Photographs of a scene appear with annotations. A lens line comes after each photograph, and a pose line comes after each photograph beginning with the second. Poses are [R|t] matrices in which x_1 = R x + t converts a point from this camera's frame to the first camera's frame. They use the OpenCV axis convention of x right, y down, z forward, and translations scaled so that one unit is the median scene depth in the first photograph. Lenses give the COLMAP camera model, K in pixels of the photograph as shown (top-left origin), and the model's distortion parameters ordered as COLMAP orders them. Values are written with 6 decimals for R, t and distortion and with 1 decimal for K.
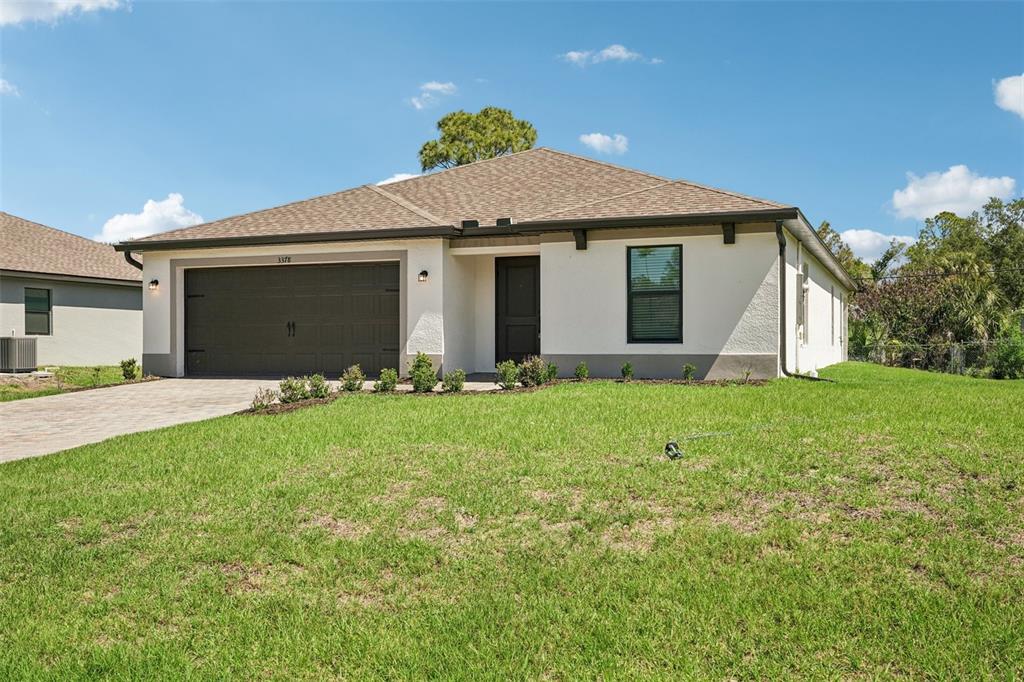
lens RADIAL K [[1018.3, 0, 501.8], [0, 1018.3, 348.8], [0, 0, 1]] dist [0.014781, 0.000000]
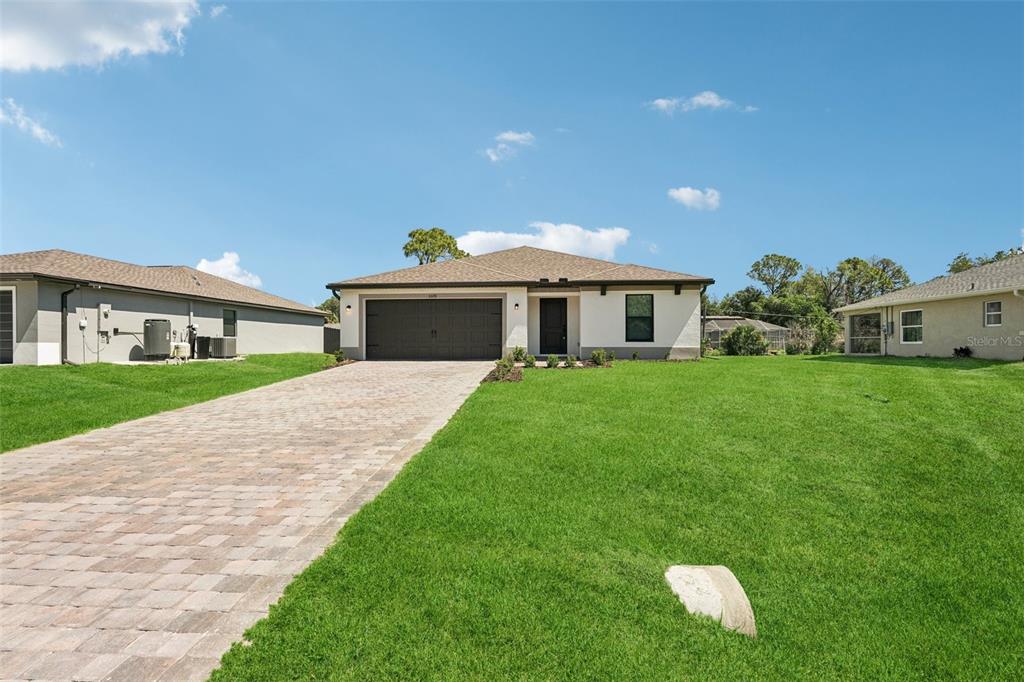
lens RADIAL K [[453.3, 0, 510.0], [0, 453.3, 346.6], [0, 0, 1]] dist [-0.010973, 0.005910]
pose [[0.956805, -0.000937, 0.290728, -0.355331], [-0.000454, 0.999989, 0.004717, 0.000002], [-0.290729, -0.004645, 0.956794, 0.193718]]
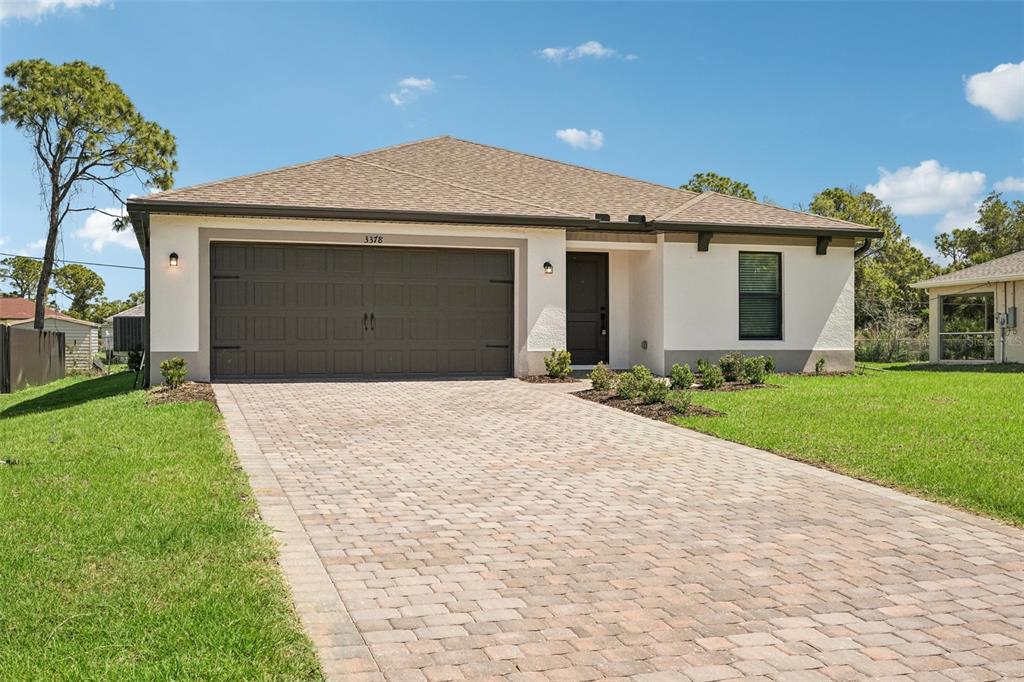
lens RADIAL K [[1022.9, 0, 508.5], [0, 1022.9, 345.5], [0, 0, 1]] dist [0.008434, 0.000000]
pose [[0.767916, 0.000222, 0.640551, -0.749603], [0.000580, 0.999999, -0.001041, 0.001350], [-0.640551, 0.001171, 0.767915, 0.310344]]
